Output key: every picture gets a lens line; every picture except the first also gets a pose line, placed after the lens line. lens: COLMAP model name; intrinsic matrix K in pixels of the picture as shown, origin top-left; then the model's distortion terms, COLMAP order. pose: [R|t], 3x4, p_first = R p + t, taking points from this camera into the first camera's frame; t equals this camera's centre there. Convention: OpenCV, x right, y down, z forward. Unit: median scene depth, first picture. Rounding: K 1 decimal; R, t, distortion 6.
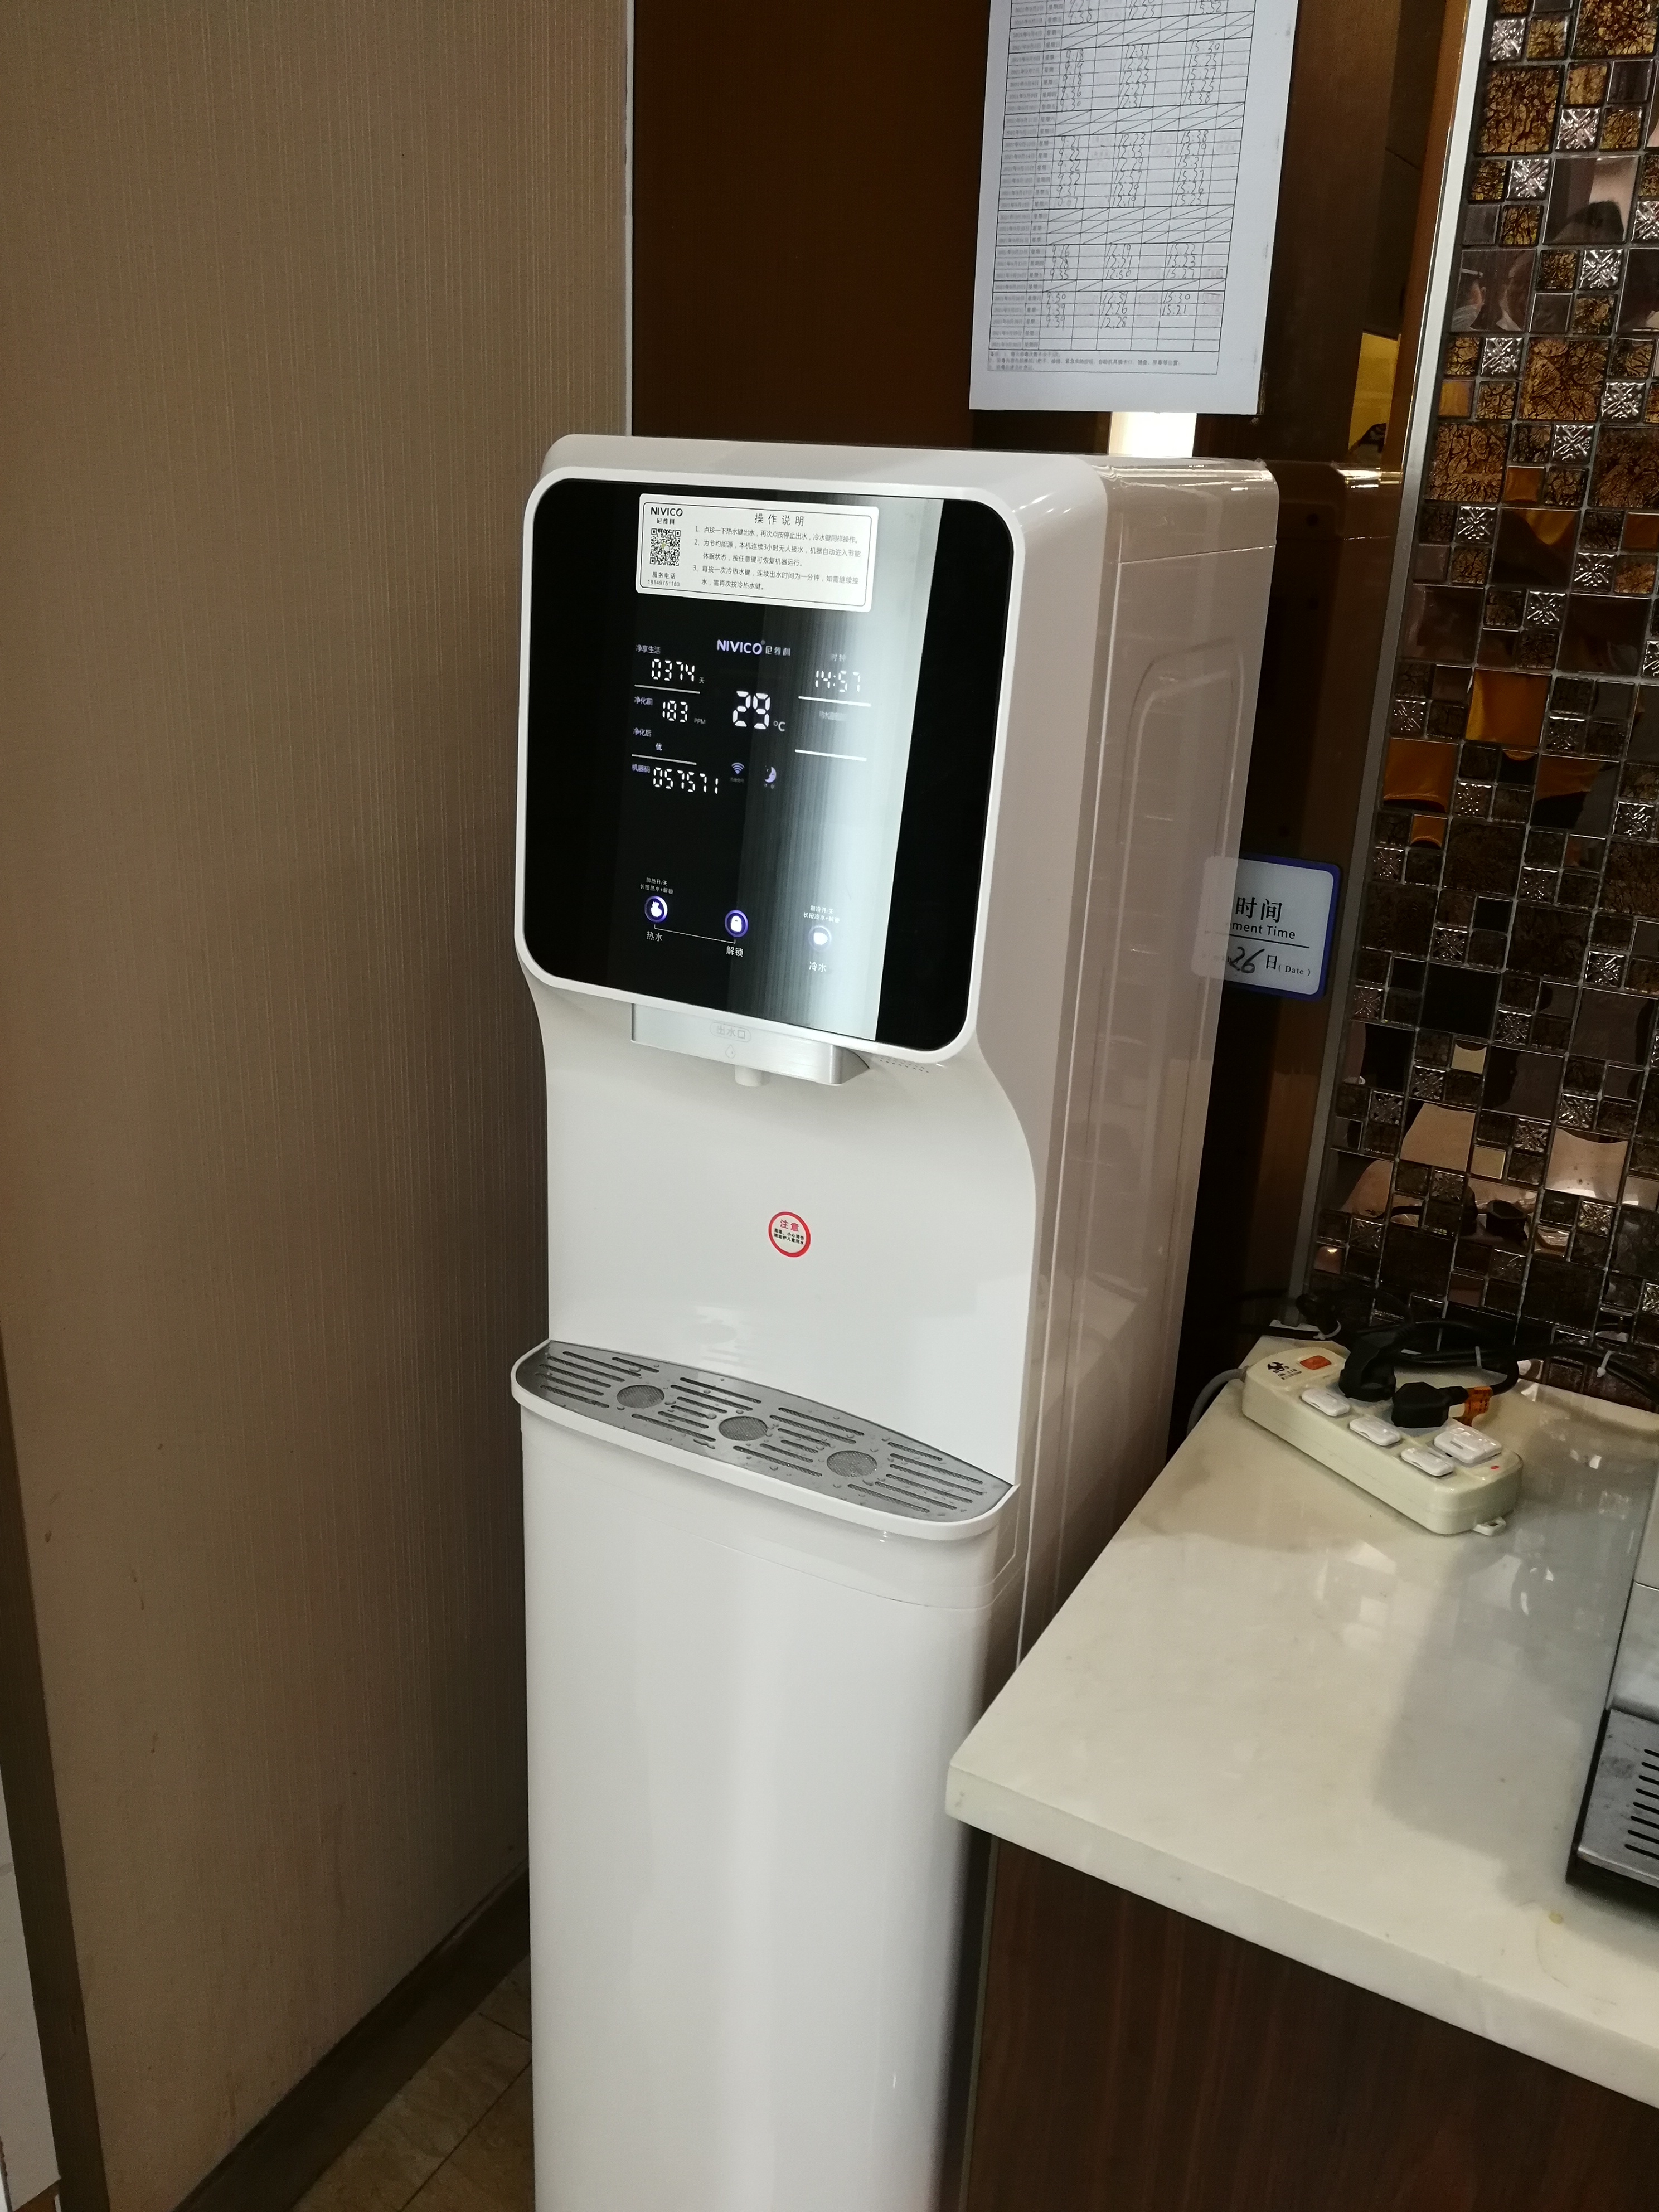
lens RADIAL K [[1815.4, 0, 870.1], [0, 1815.4, 1099.0], [0, 0, 1]] dist [0.078595, -0.102280]
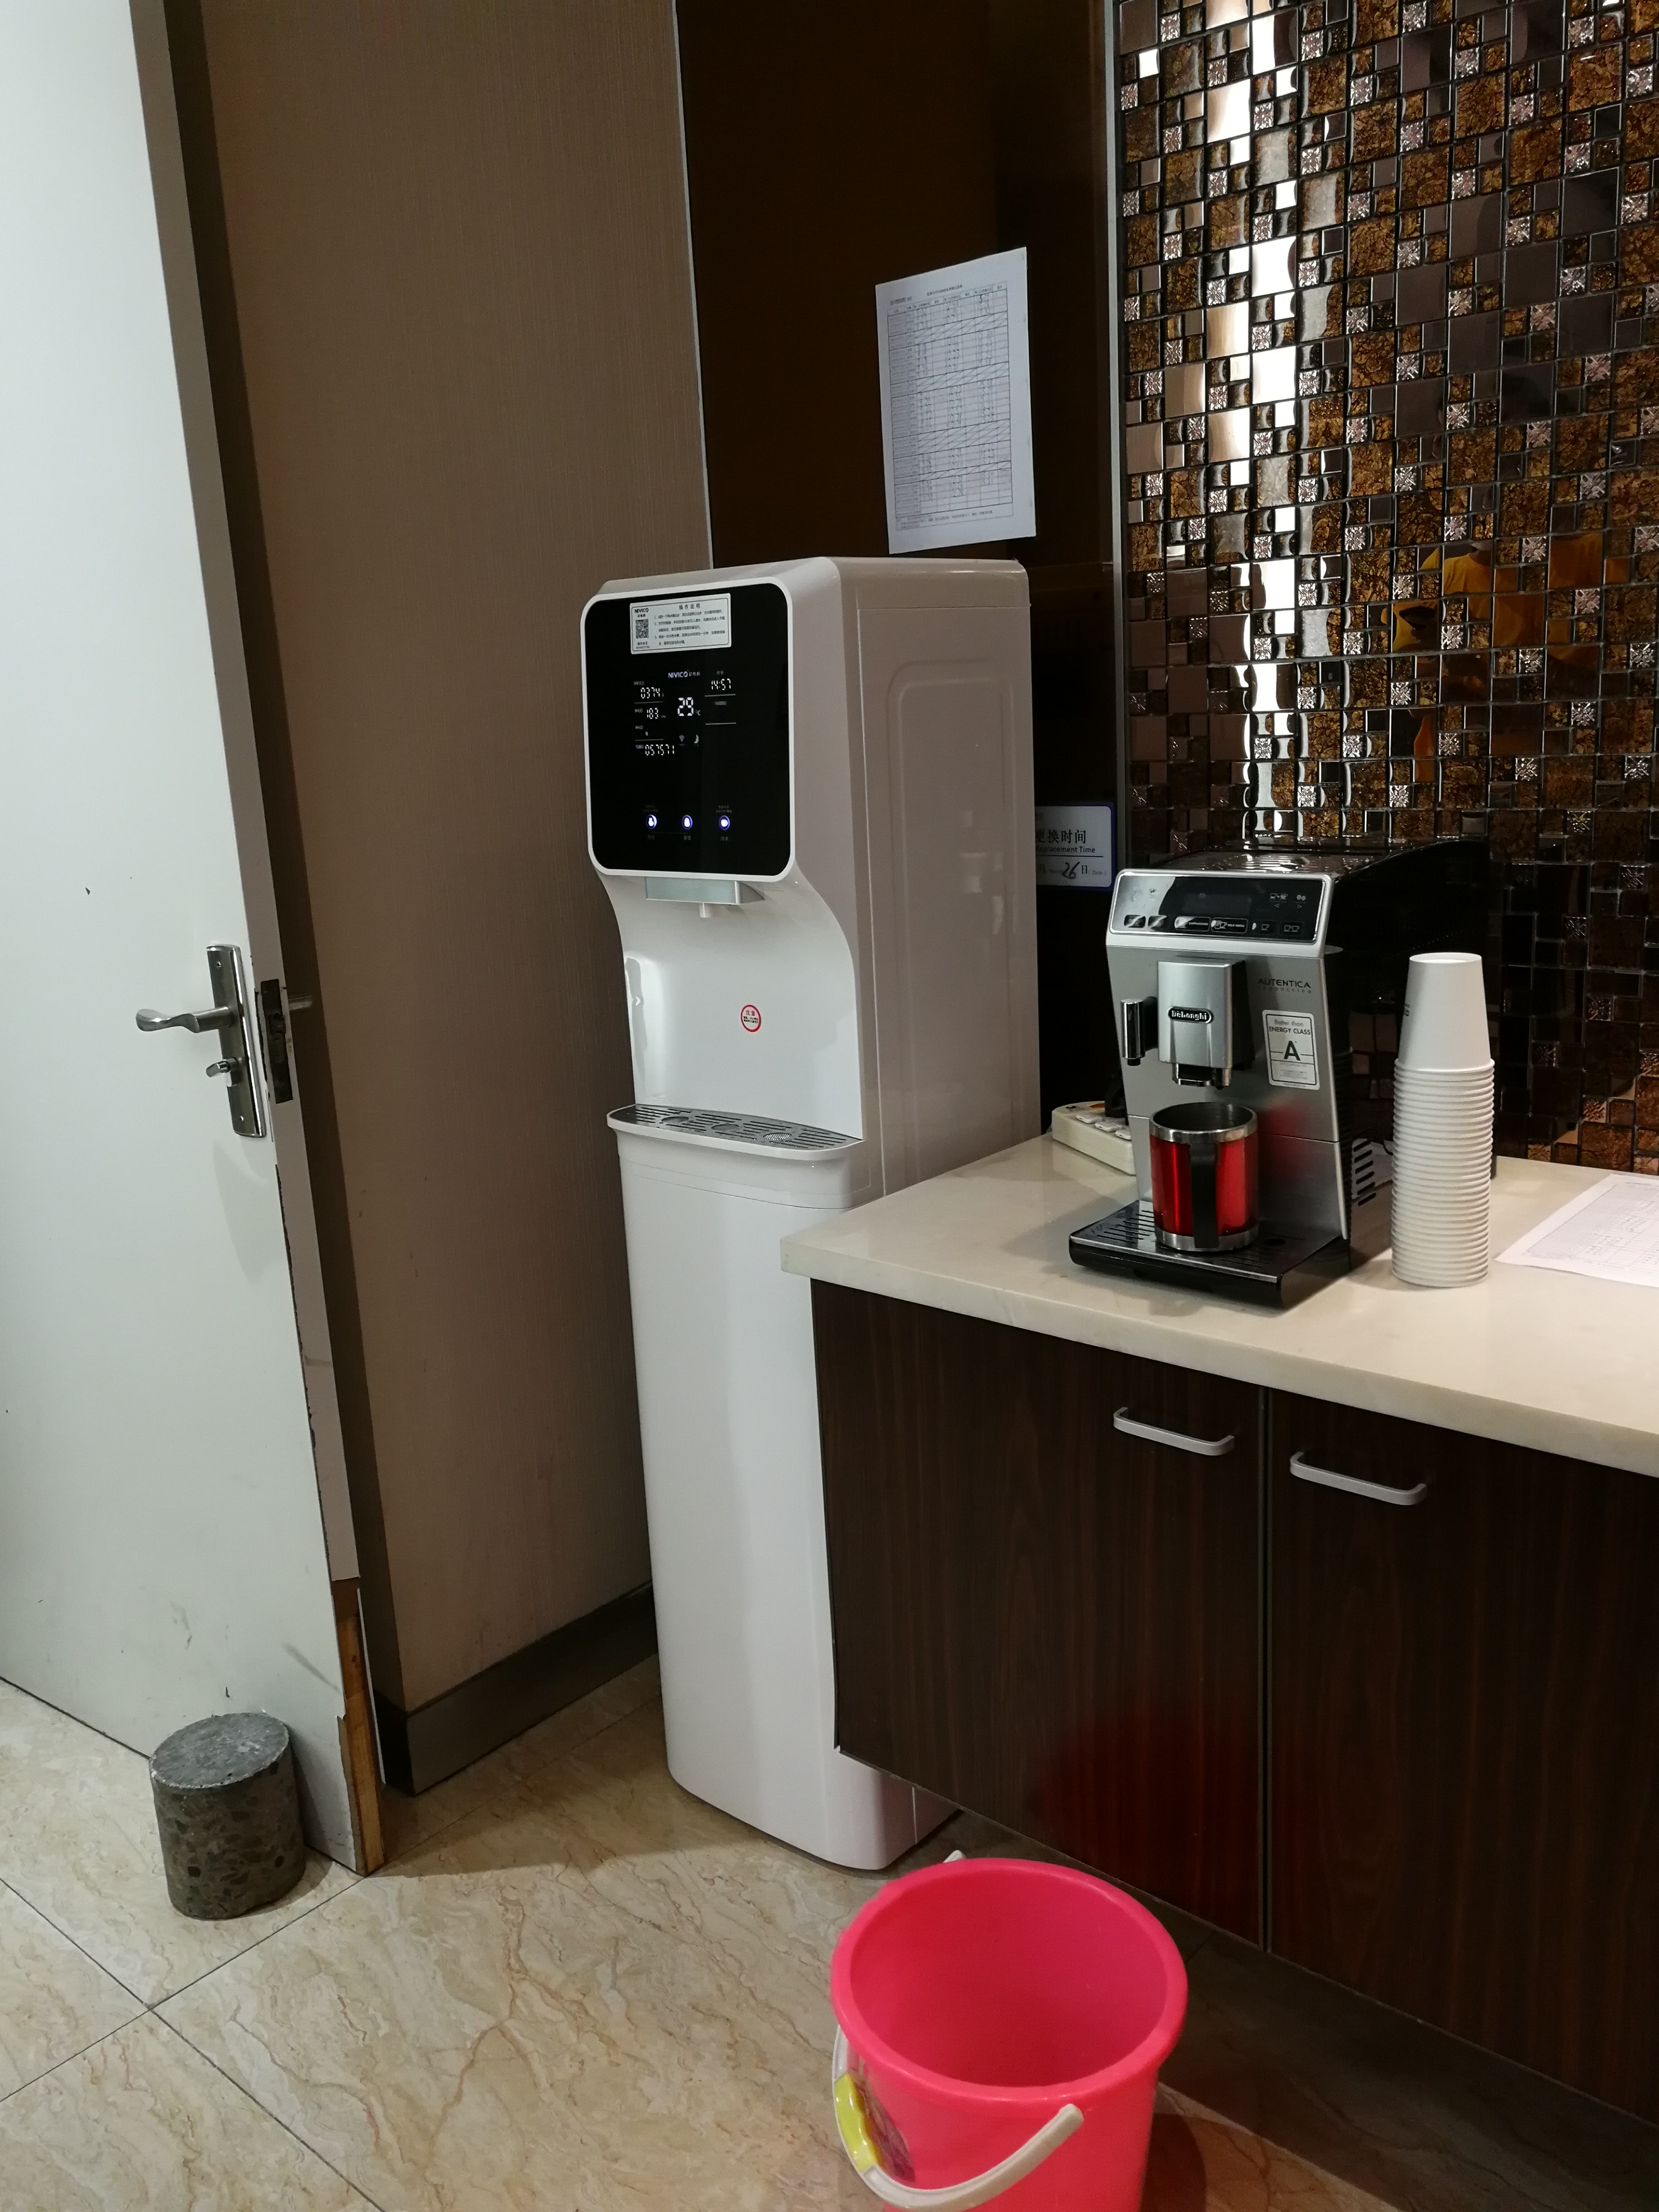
lens RADIAL K [[1815.4, 0, 870.1], [0, 1815.4, 1099.0], [0, 0, 1]] dist [0.078595, -0.102280]
pose [[0.974758, -0.045724, -0.218531, 0.436161], [0.020434, 0.992967, -0.116614, 0.351407], [0.222327, 0.109205, 0.968837, -0.633268]]
